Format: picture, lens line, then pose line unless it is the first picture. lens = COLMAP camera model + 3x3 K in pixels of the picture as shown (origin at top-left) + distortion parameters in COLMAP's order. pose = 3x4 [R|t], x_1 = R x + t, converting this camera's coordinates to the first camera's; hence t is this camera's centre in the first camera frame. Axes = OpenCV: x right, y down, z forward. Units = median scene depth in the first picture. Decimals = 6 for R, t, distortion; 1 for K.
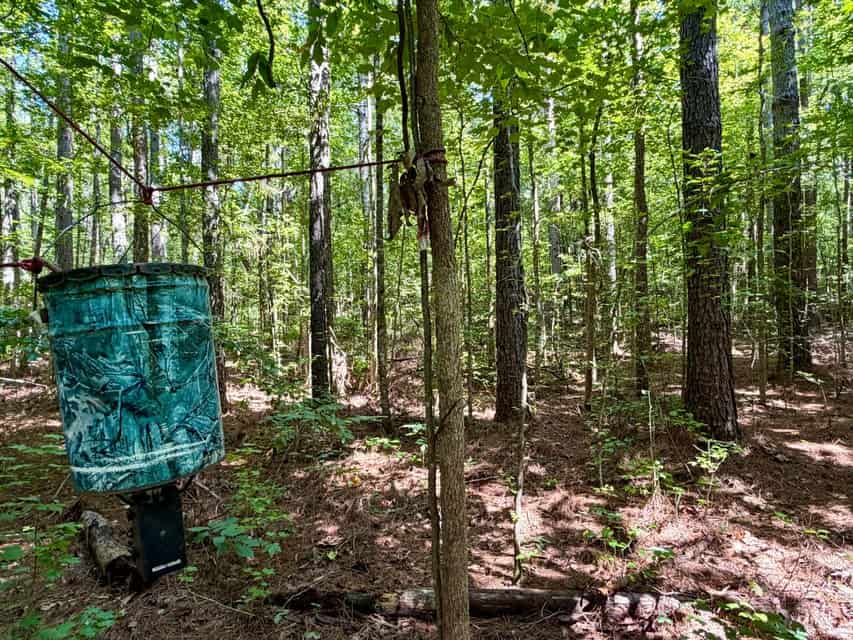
lens RADIAL K [[474.3, 0, 429.5], [0, 474.3, 323.2], [0, 0, 1]] dist [0.008106, 0.000765]
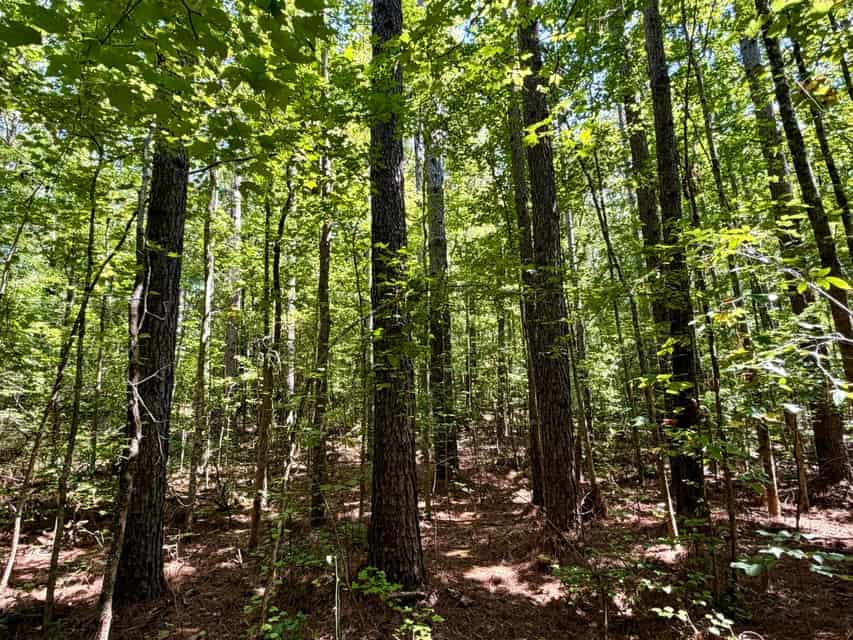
lens RADIAL K [[474.3, 0, 428.6], [0, 474.3, 324.0], [0, 0, 1]] dist [0.008106, 0.000765]
pose [[0.796133, 0.119819, 0.593140, 0.036316], [0.010800, 0.977231, -0.211905, -0.012974], [-0.605025, 0.175110, 0.776712, 0.100369]]
